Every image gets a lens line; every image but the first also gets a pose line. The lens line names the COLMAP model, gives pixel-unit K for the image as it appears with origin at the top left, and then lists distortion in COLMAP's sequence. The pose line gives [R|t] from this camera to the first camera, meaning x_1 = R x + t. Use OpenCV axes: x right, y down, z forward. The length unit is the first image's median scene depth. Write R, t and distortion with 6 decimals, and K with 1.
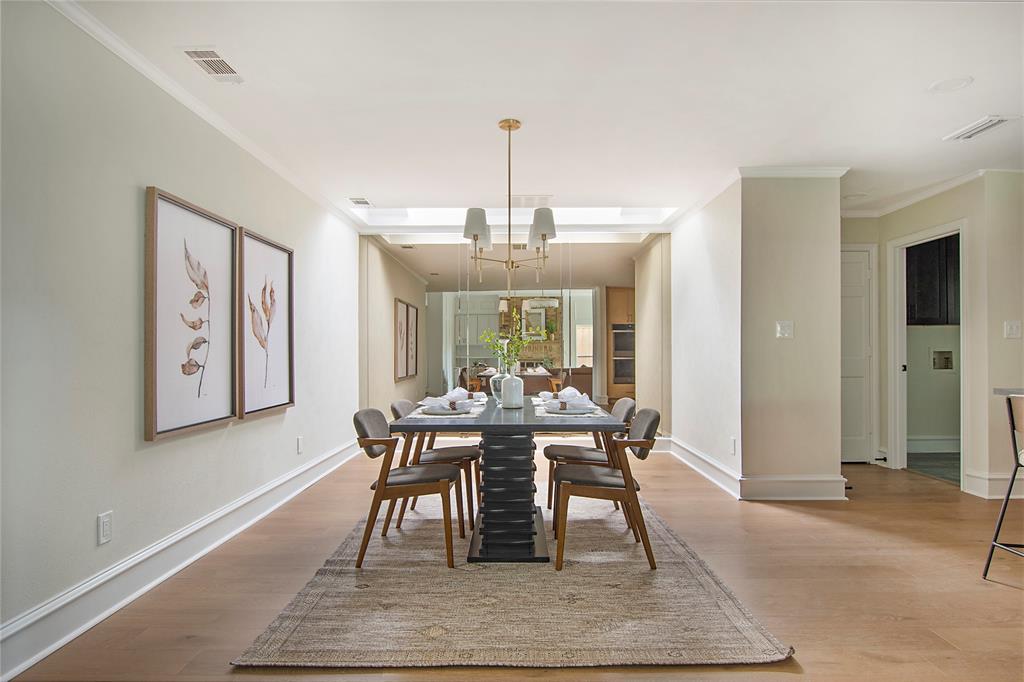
lens RADIAL K [[563.0, 0, 512.2], [0, 563.0, 345.4], [0, 0, 1]] dist [-0.002524, 0.001006]
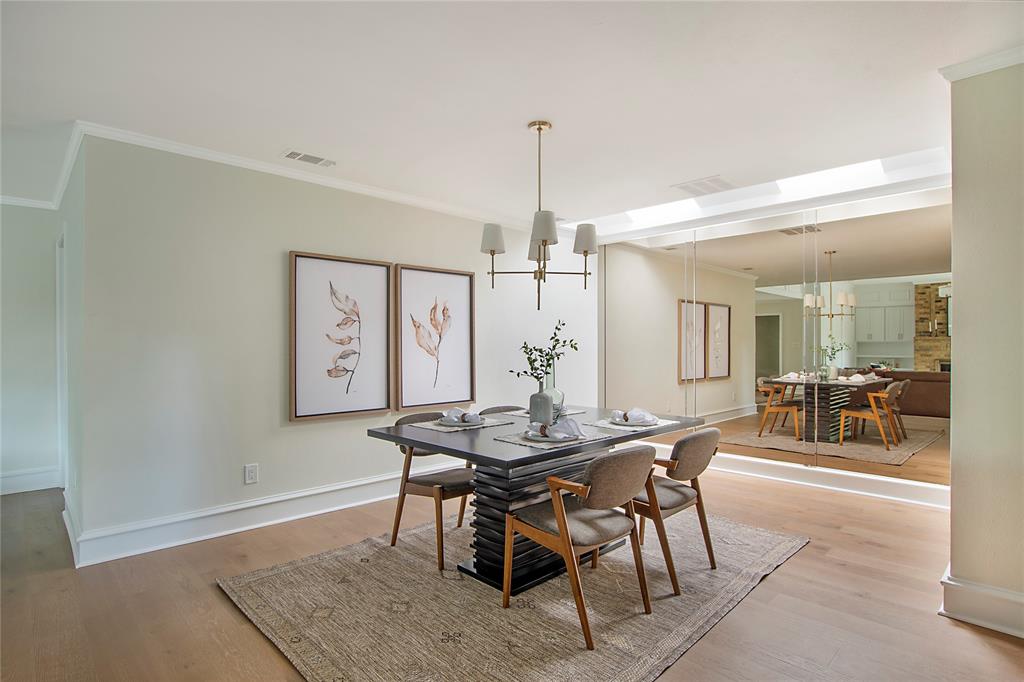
lens RADIAL K [[526.0, 0, 512.4], [0, 526.0, 343.0], [0, 0, 1]] dist [-0.015195, 0.000571]
pose [[0.704230, -0.000039, -0.709972, 0.652177], [0.006229, 0.999962, 0.006124, -0.037293], [0.709944, -0.008735, 0.704204, 0.377064]]
